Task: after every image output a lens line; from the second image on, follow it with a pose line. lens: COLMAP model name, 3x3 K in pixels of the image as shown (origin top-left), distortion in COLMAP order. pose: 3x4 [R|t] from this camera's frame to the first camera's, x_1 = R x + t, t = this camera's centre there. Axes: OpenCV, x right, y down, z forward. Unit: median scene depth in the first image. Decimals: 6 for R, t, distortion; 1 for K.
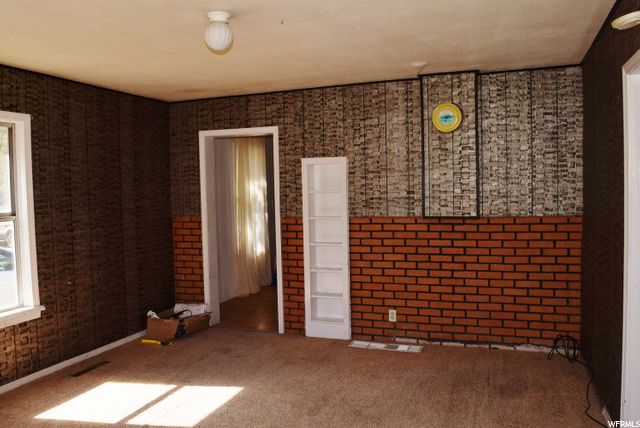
lens RADIAL K [[504.3, 0, 324.6], [0, 504.3, 213.9], [0, 0, 1]] dist [-0.093847, 0.016157]
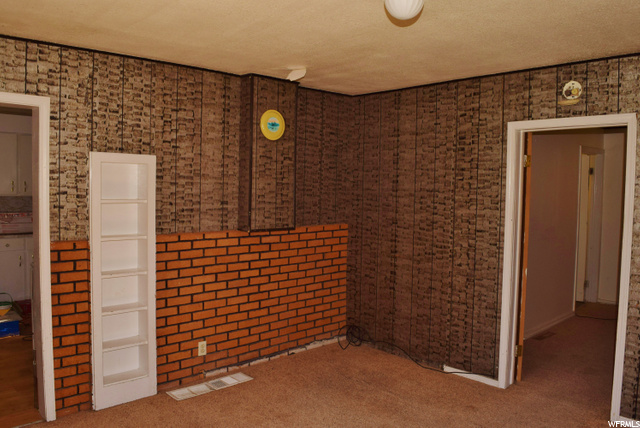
lens RADIAL K [[504.3, 0, 322.8], [0, 504.3, 213.4], [0, 0, 1]] dist [-0.093847, 0.016157]
pose [[0.452749, -0.021836, 0.891371, -0.522530], [0.017725, 0.999723, 0.015487, -0.034116], [-0.891462, 0.008788, 0.453011, 0.443286]]
